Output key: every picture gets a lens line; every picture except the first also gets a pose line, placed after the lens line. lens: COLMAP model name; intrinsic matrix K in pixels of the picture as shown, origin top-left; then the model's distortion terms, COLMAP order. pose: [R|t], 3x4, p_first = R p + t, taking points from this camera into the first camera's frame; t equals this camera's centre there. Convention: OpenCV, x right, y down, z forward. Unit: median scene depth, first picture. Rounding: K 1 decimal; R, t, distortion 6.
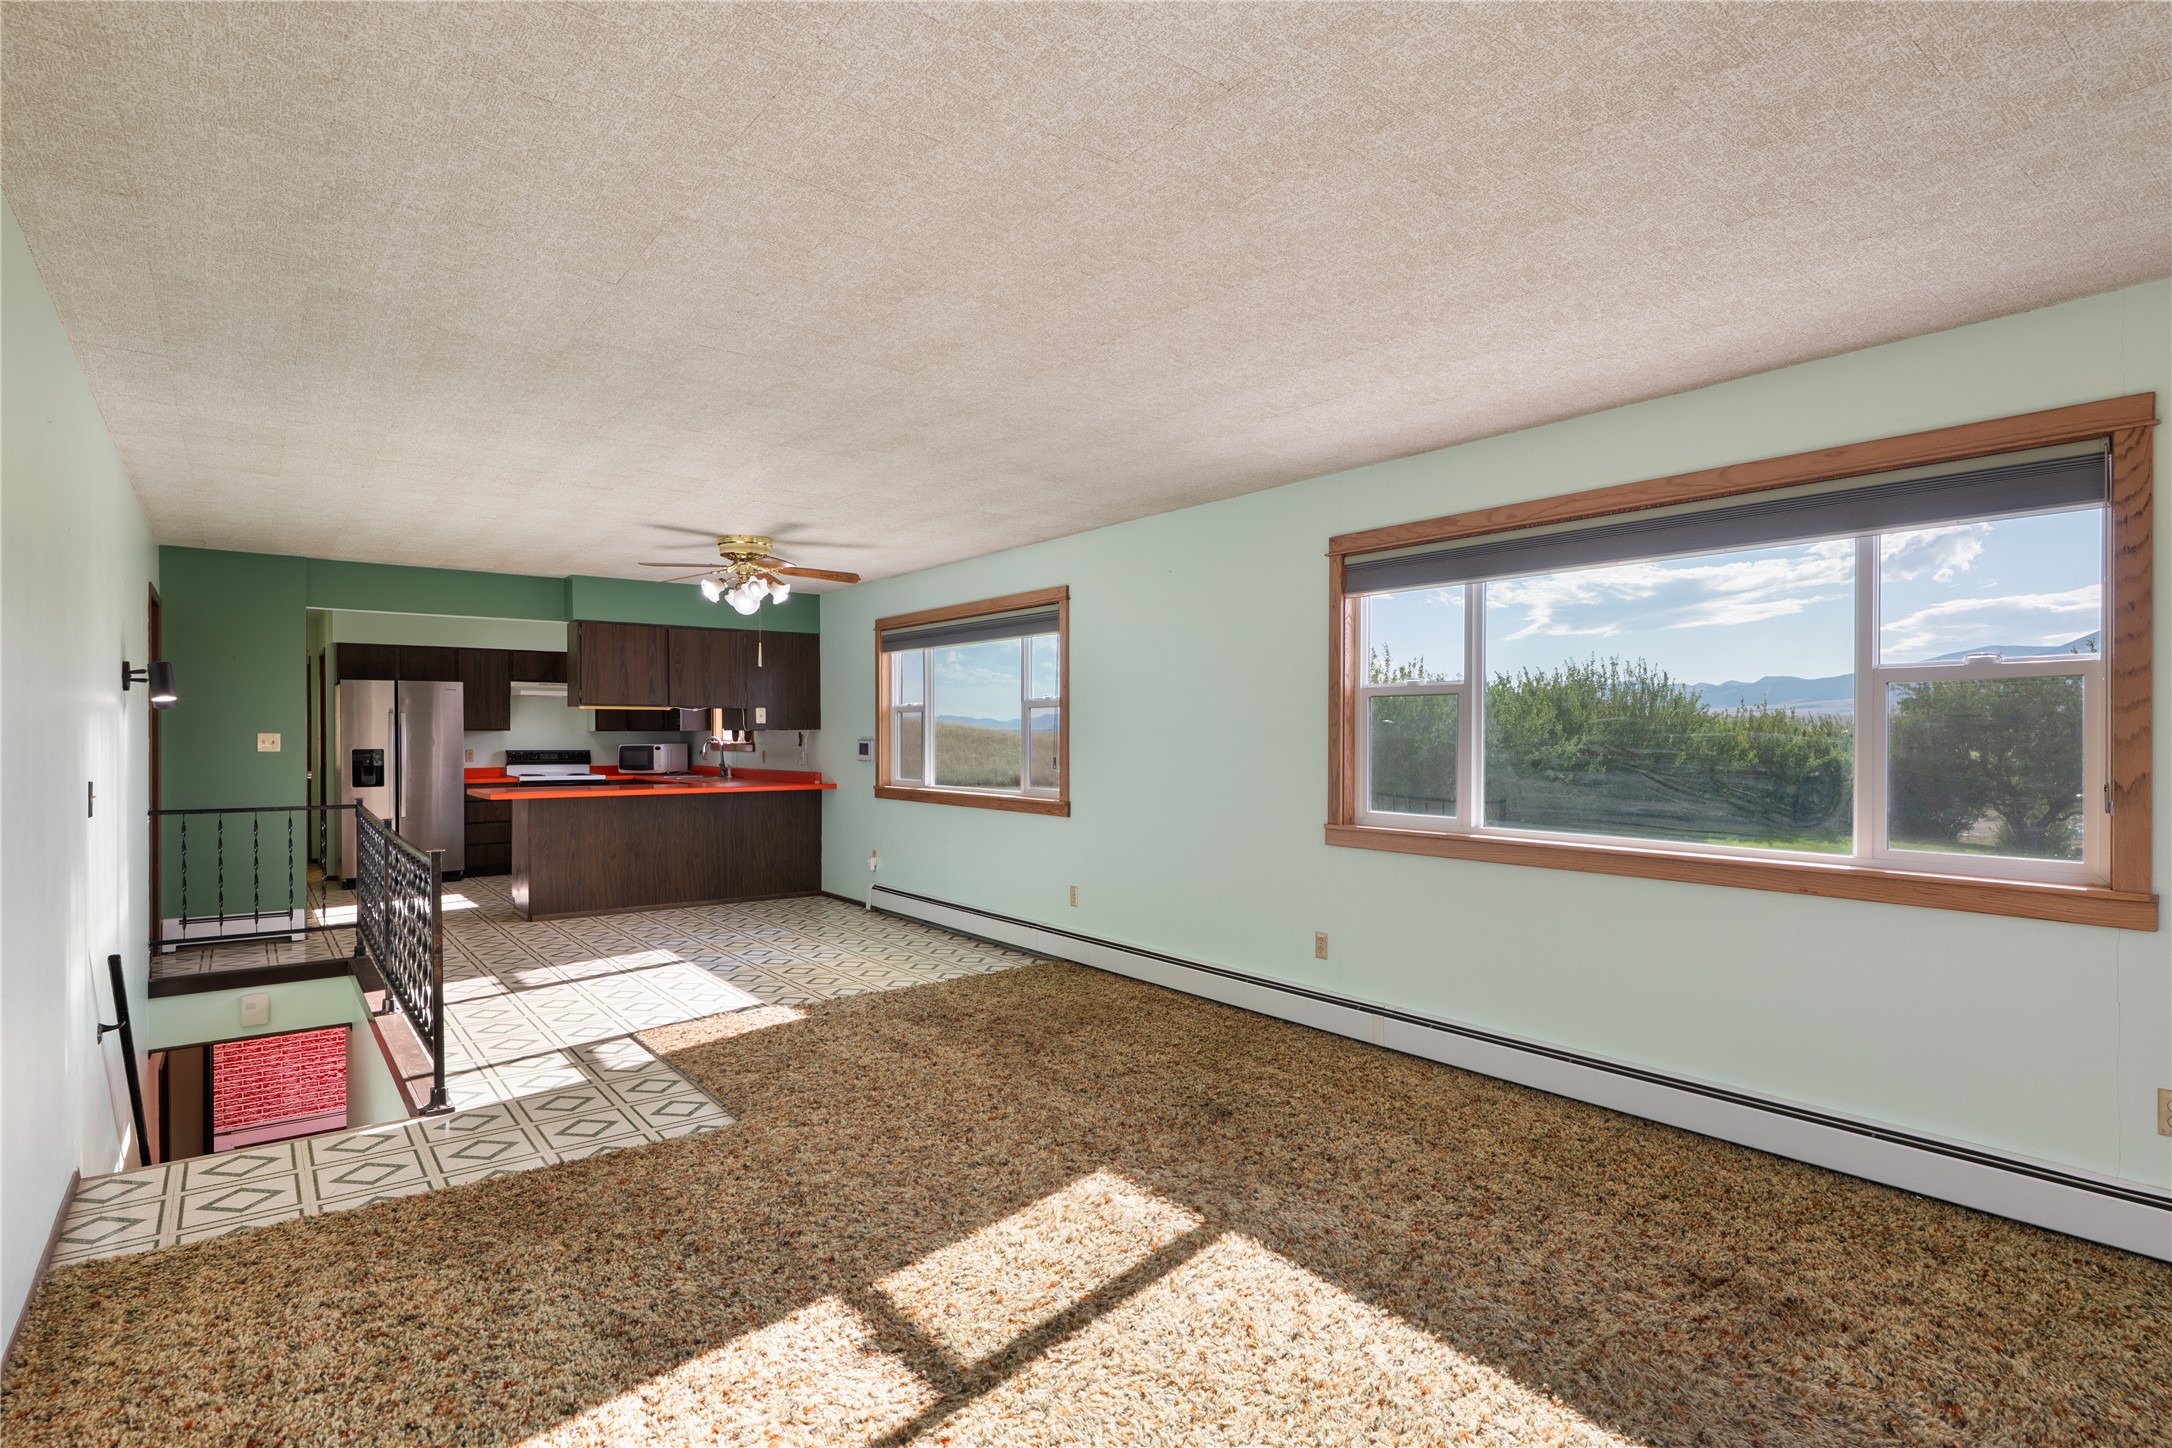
lens RADIAL K [[1114.6, 0, 1082.3], [0, 1114.6, 736.4], [0, 0, 1]] dist [0.002560, 0.000225]
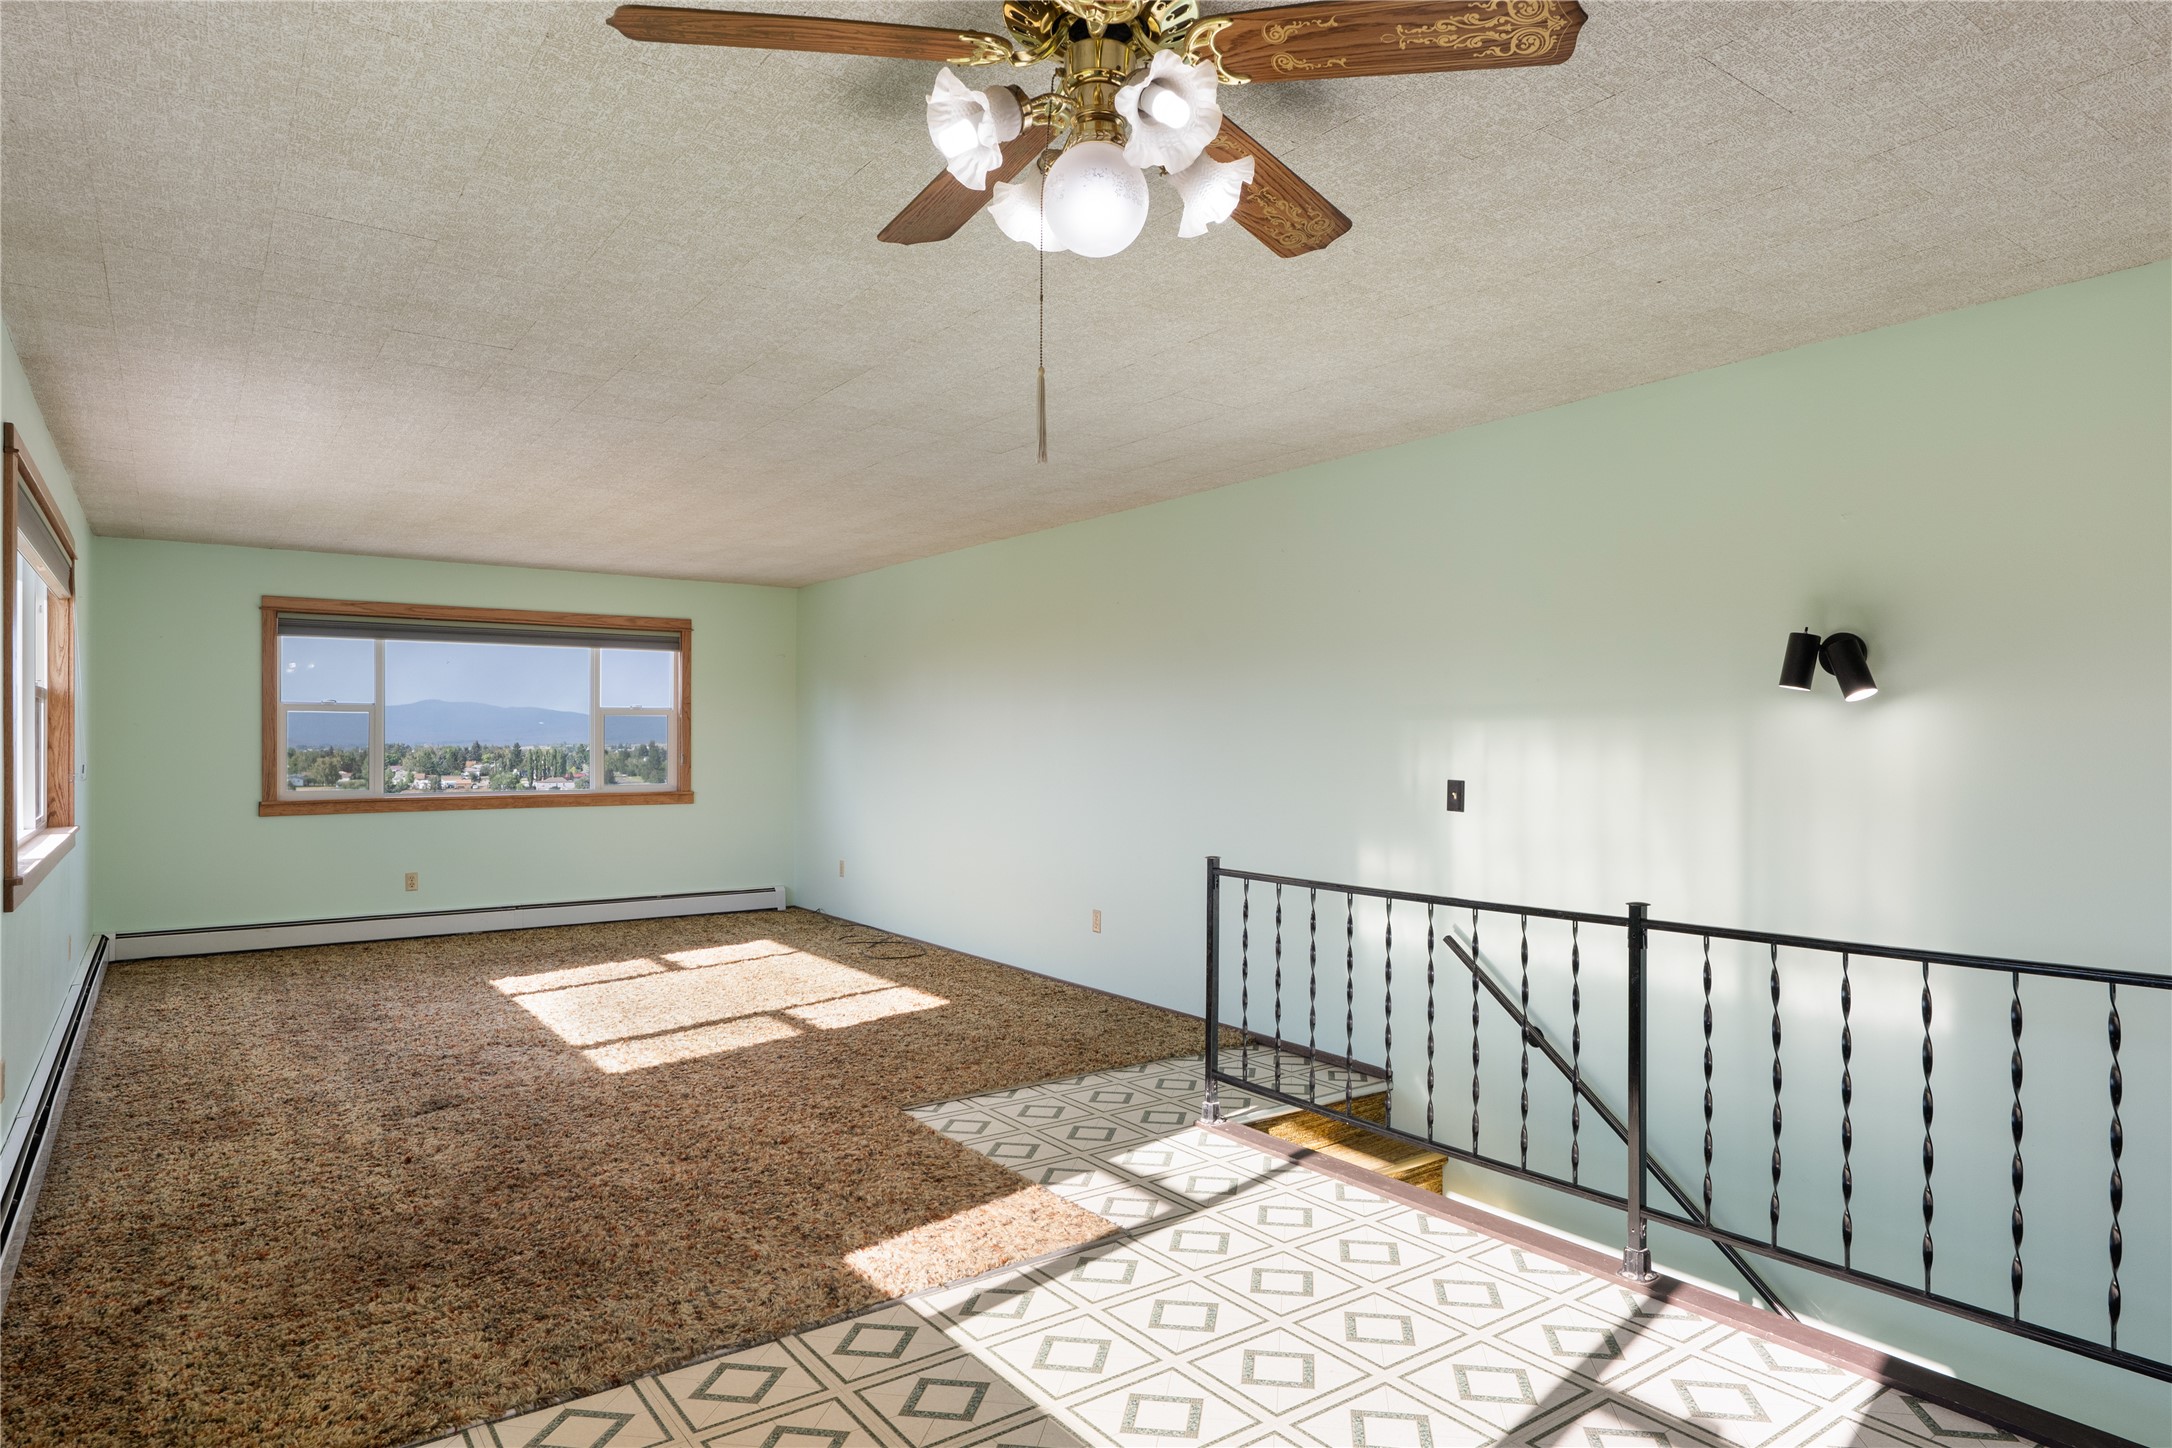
lens RADIAL K [[1274.4, 0, 1104.0], [0, 1274.4, 728.9], [0, 0, 1]] dist [0.001938, 0.000001]
pose [[-0.999868, 0.000420, 0.016227, -0.421114], [0.000486, 0.999992, 0.004083, -0.013783], [-0.016226, 0.004091, -0.999860, 1.776579]]
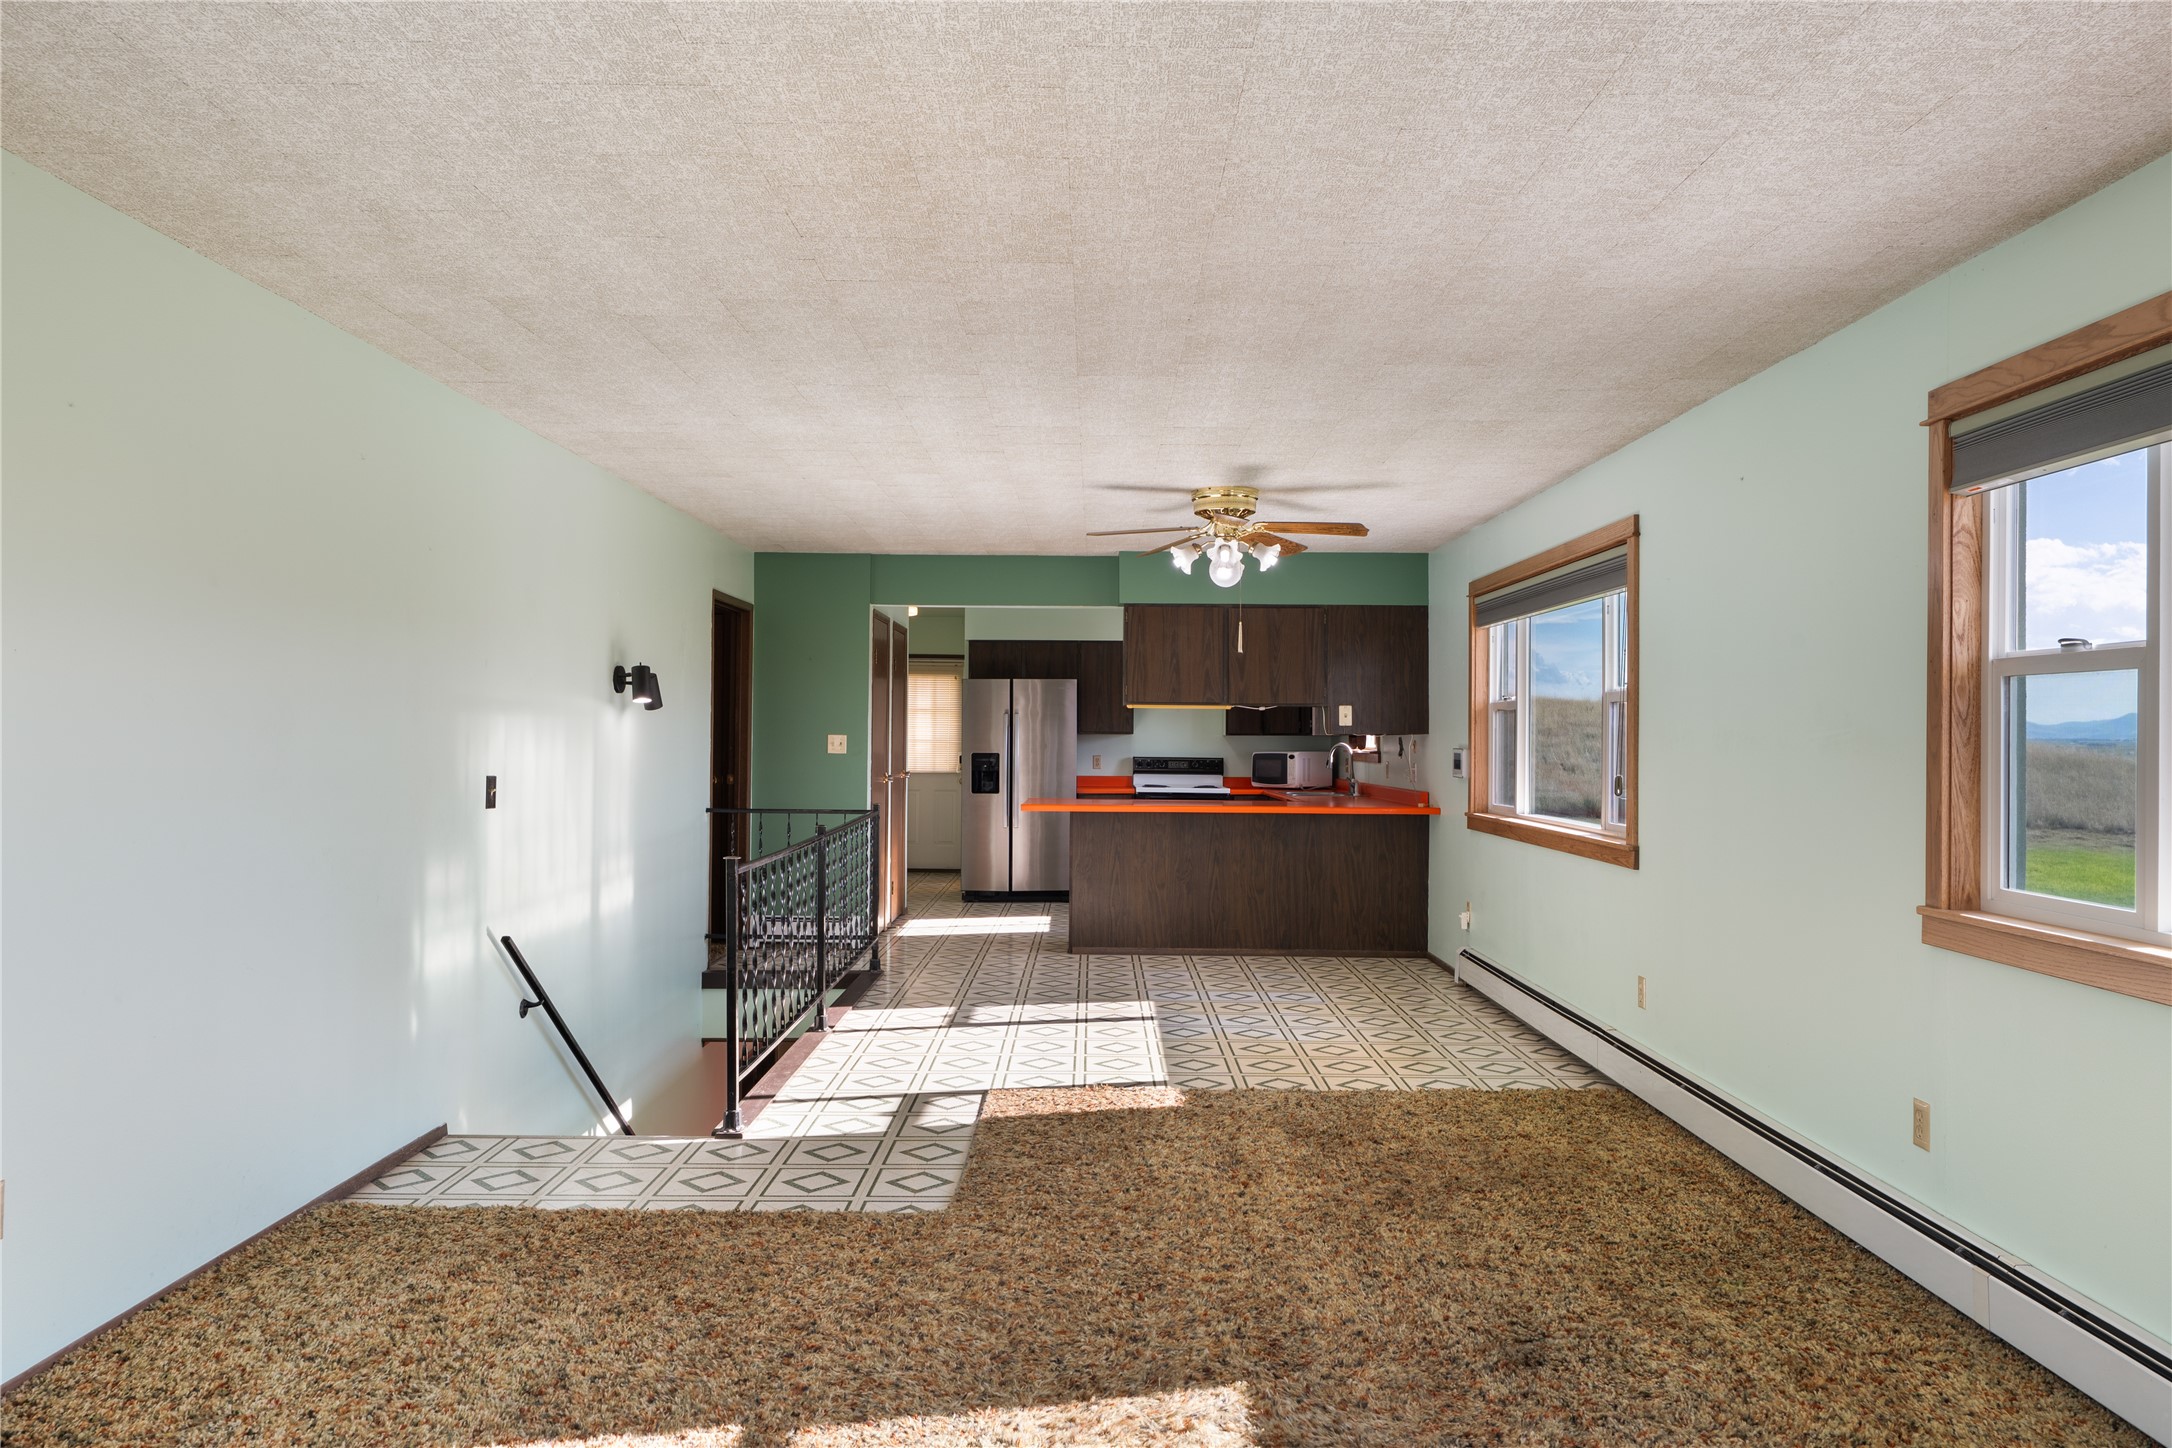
lens RADIAL K [[1463.8, 0, 1069.5], [0, 1463.8, 719.6], [0, 0, 1]] dist [0.003213, 0.000996]
pose [[0.785898, -0.001488, -0.618355, 0.346599], [-0.008922, 0.999866, -0.013745, -0.000481], [0.618292, 0.016319, 0.785779, 0.166870]]
